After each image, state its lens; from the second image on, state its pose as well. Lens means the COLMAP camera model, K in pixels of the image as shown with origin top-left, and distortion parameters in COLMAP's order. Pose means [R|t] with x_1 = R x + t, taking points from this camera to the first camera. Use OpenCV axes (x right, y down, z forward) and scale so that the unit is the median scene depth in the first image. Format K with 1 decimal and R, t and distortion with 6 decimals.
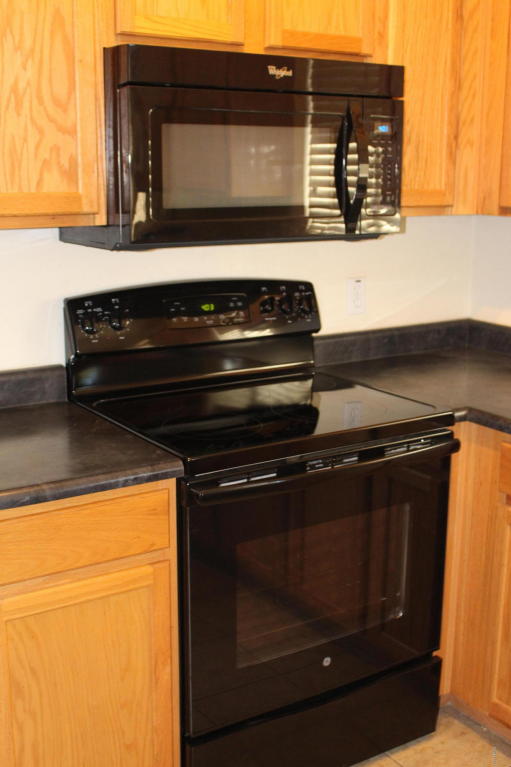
lens RADIAL K [[961.9, 0, 258.2], [0, 961.9, 385.0], [0, 0, 1]] dist [-0.077421, 0.000000]
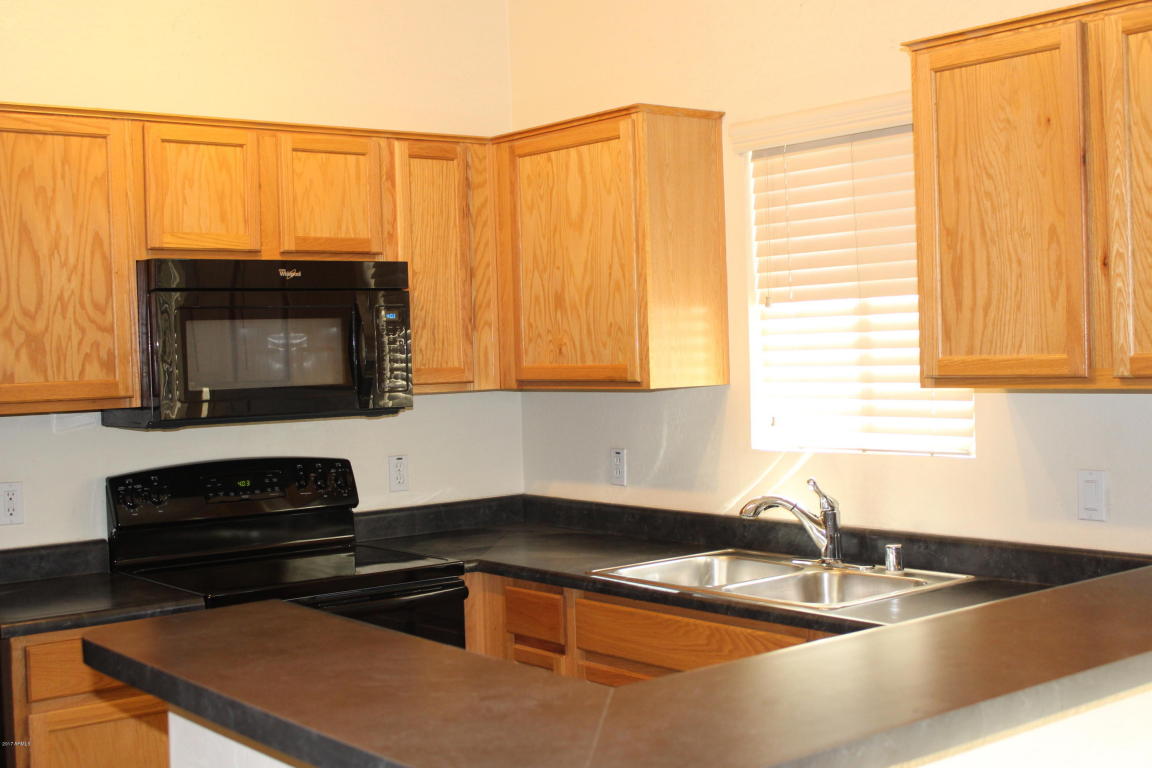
lens RADIAL K [[1444.7, 0, 573.8], [0, 1444.7, 382.4], [0, 0, 1]] dist [-0.077421, 0.000000]
pose [[0.994409, -0.039181, 0.098063, 0.177330], [0.058243, 0.978101, -0.199815, 0.166185], [-0.088086, 0.204409, 0.974914, -0.684185]]
